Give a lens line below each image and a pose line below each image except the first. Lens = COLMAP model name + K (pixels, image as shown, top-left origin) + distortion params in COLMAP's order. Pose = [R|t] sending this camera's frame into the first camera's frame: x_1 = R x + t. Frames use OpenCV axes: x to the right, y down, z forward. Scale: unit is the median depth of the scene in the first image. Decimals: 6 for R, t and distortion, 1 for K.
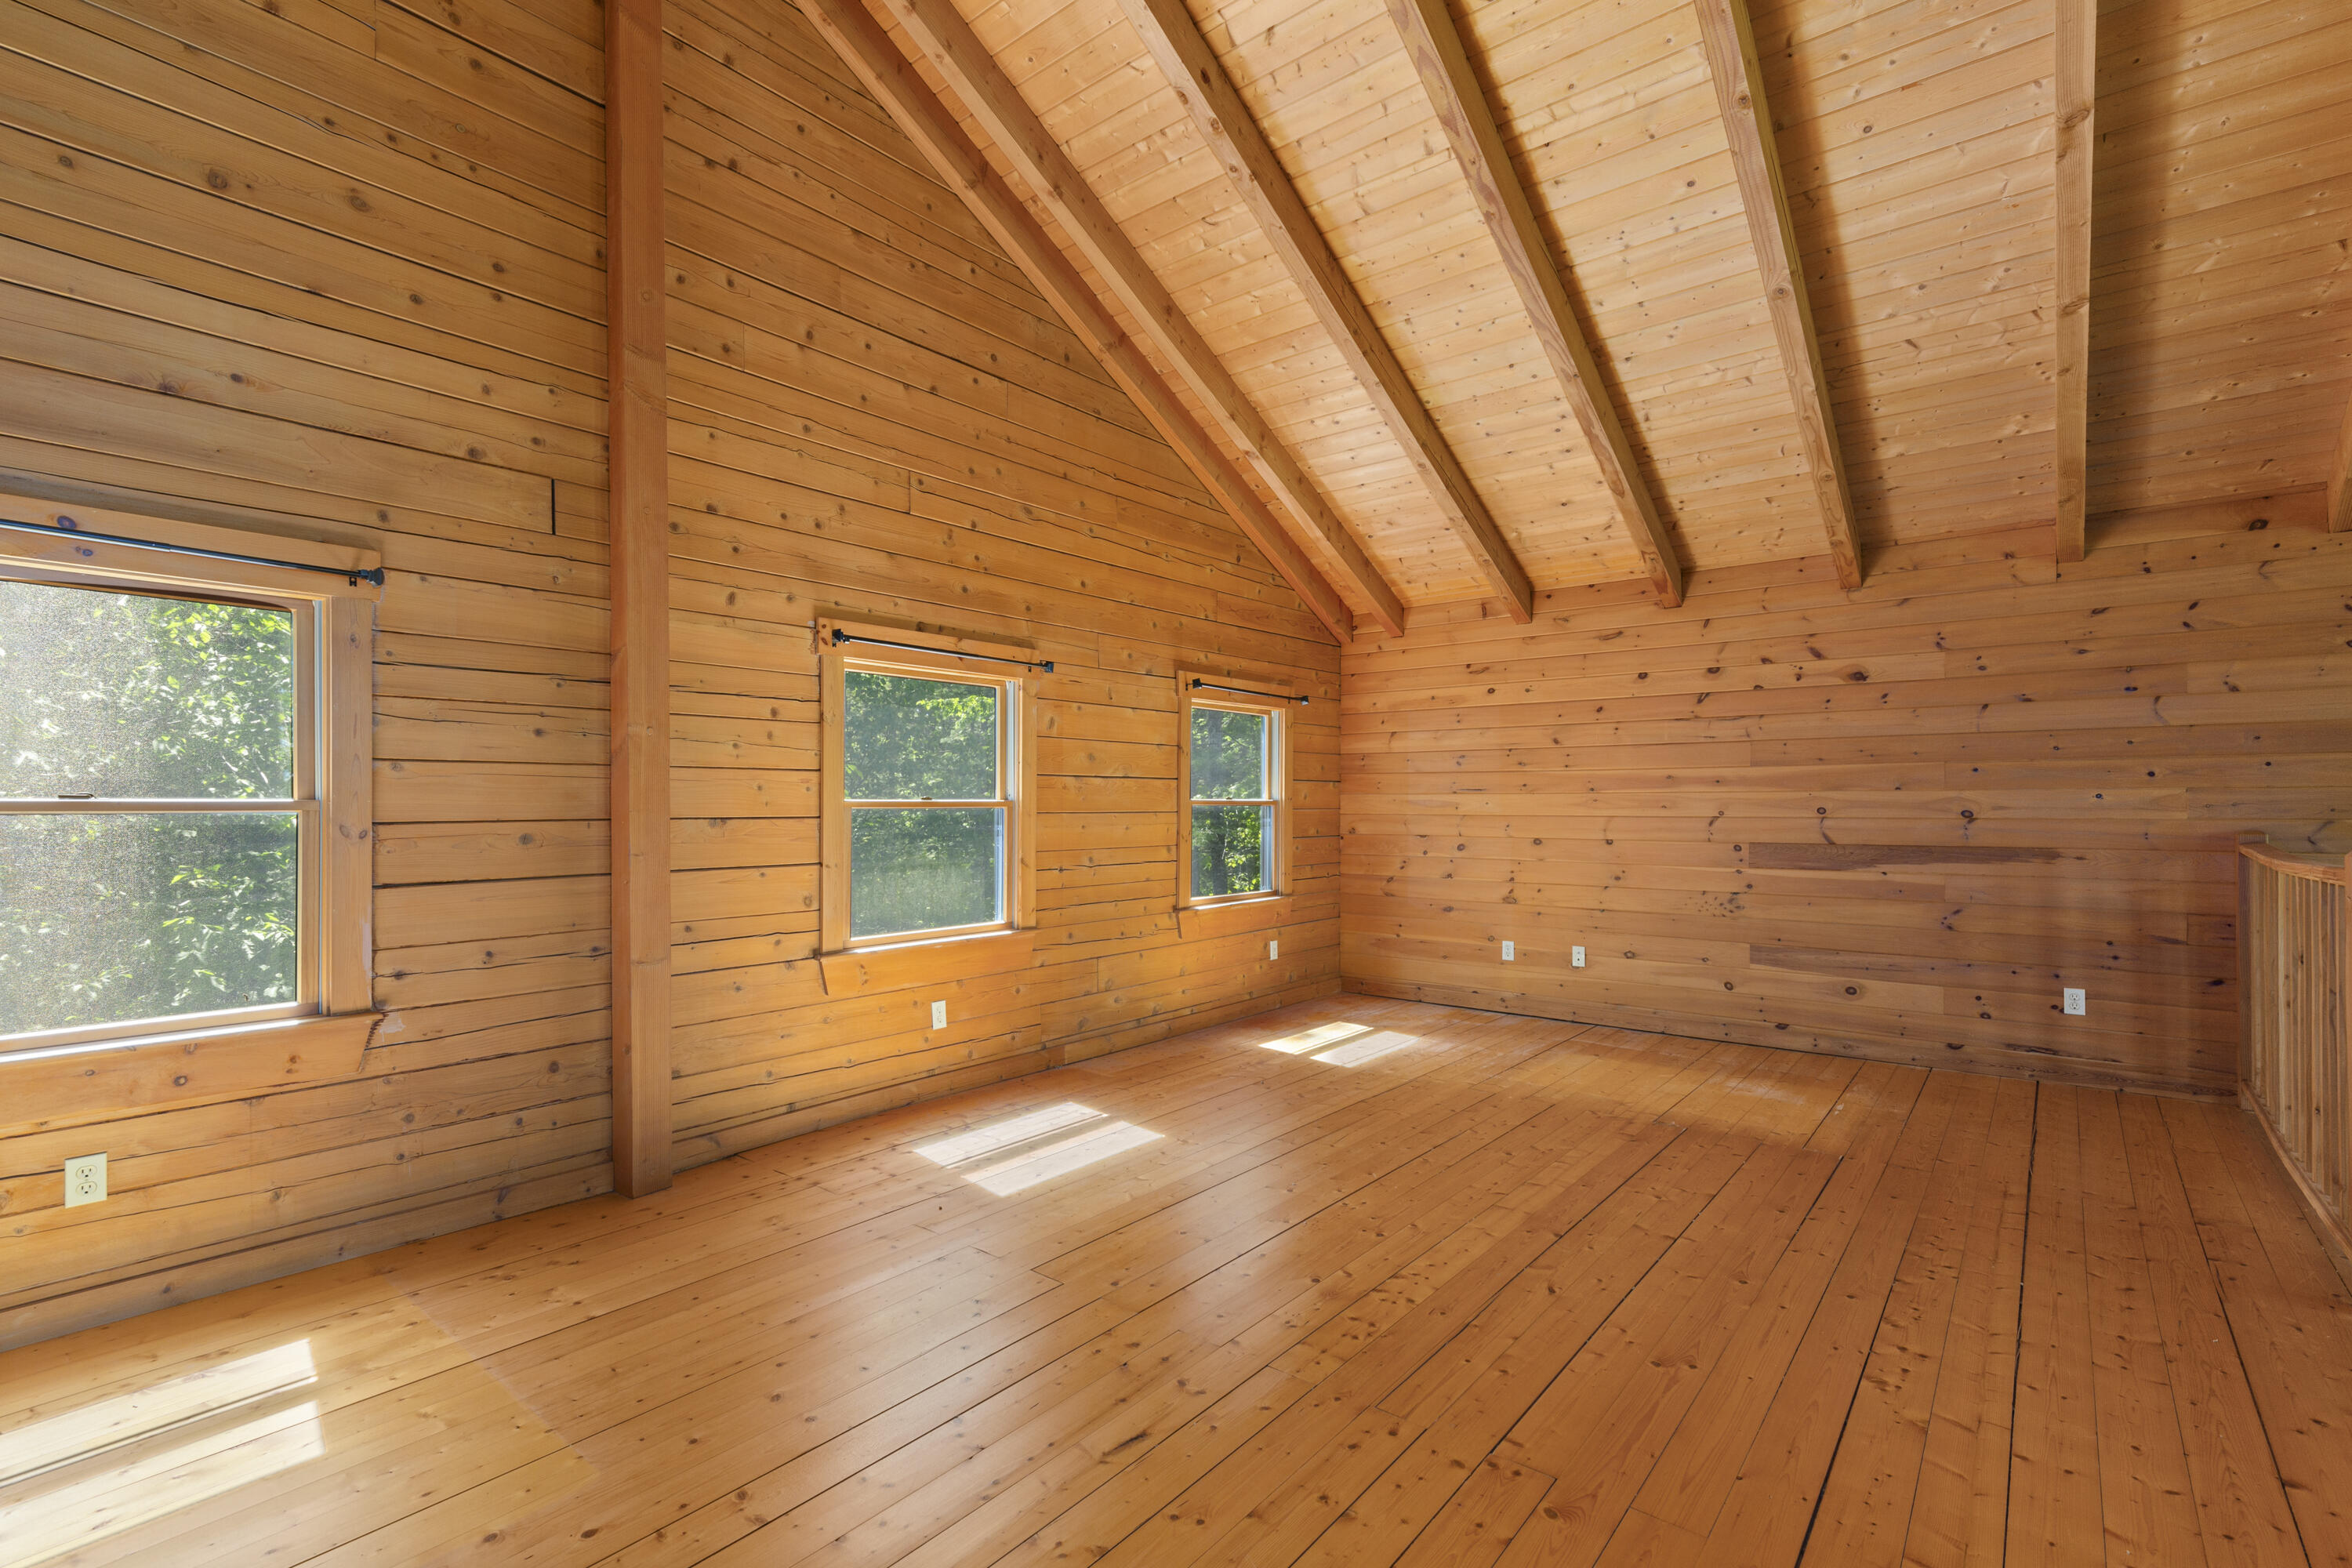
lens RADIAL K [[1069.0, 0, 1199.4], [0, 1069.0, 799.8], [0, 0, 1]] dist [0.012267, -0.000178]
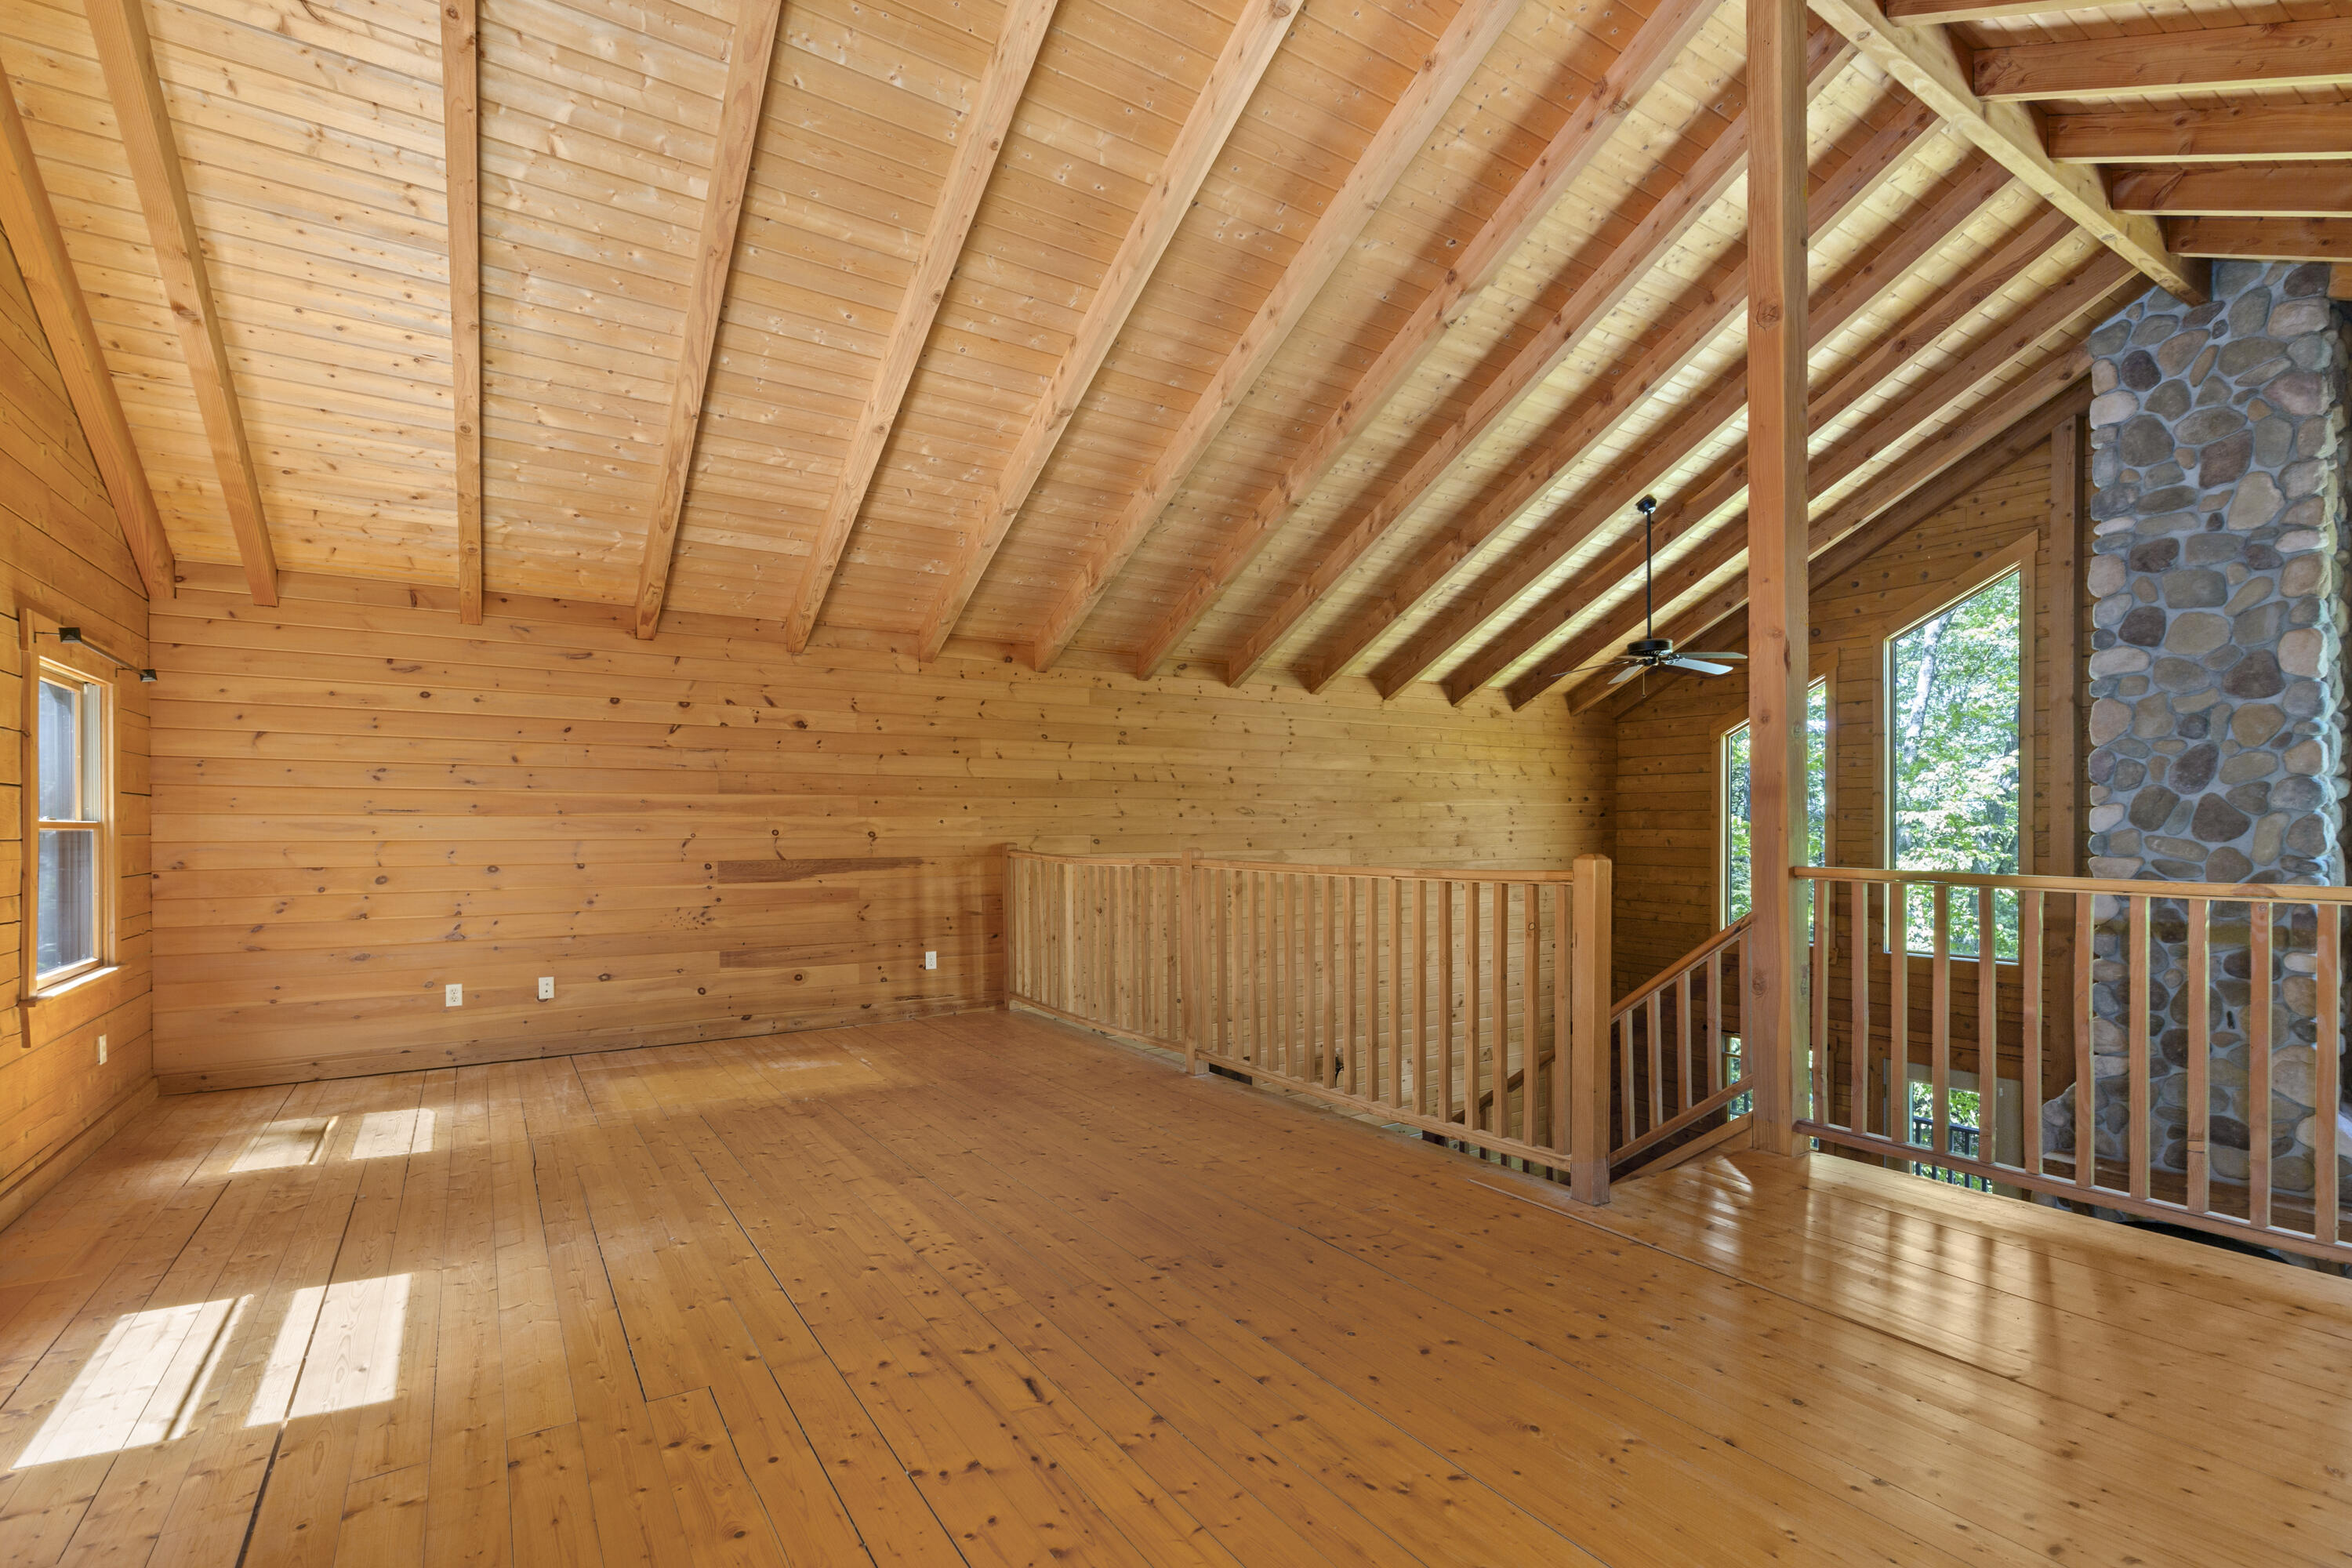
lens RADIAL K [[1069.0, 0, 1177.4], [0, 1069.0, 827.1], [0, 0, 1]] dist [0.012267, -0.000178]
pose [[0.317079, -0.000635, 0.948399, -0.433265], [-0.002296, 0.999996, 0.001437, 0.001298], [-0.948396, -0.002633, 0.317077, 0.196211]]
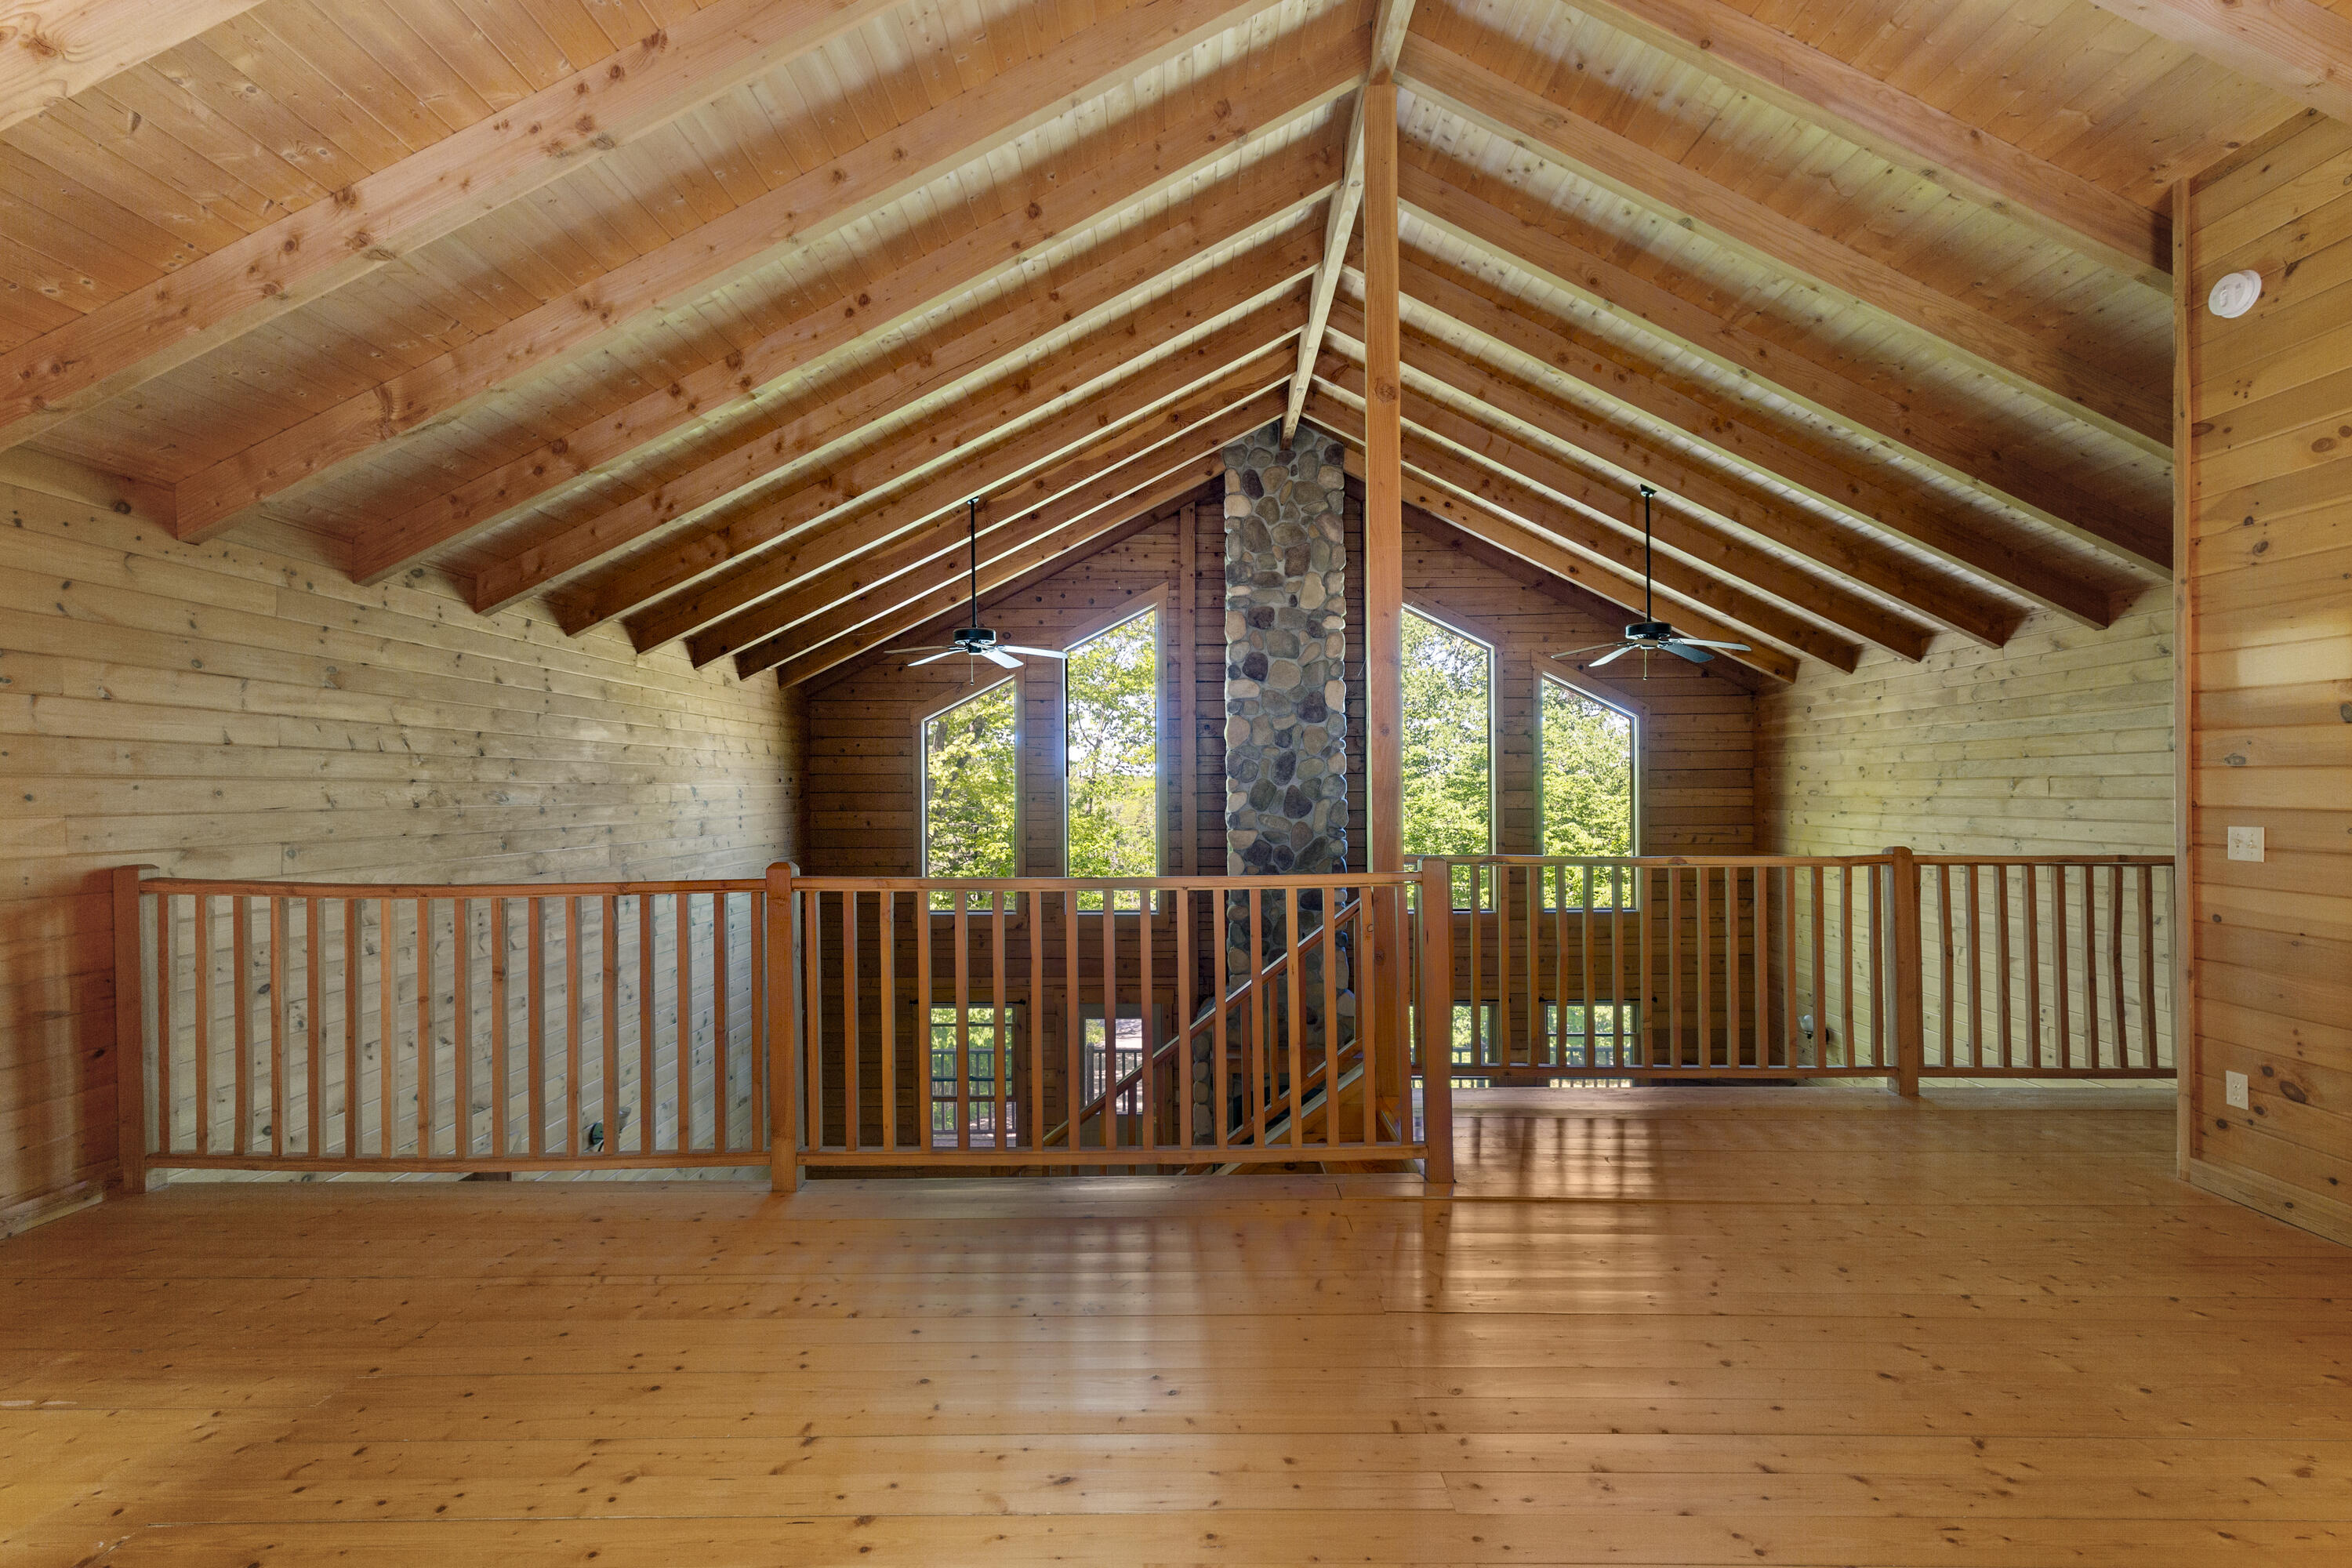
lens RADIAL K [[1069.0, 0, 1185.1], [0, 1069.0, 790.9], [0, 0, 1]] dist [0.012267, -0.000178]
pose [[-0.608661, 0.004528, 0.793417, -0.182912], [0.000707, 0.999986, -0.005164, -0.021438], [-0.793430, -0.002582, -0.608656, 0.731812]]
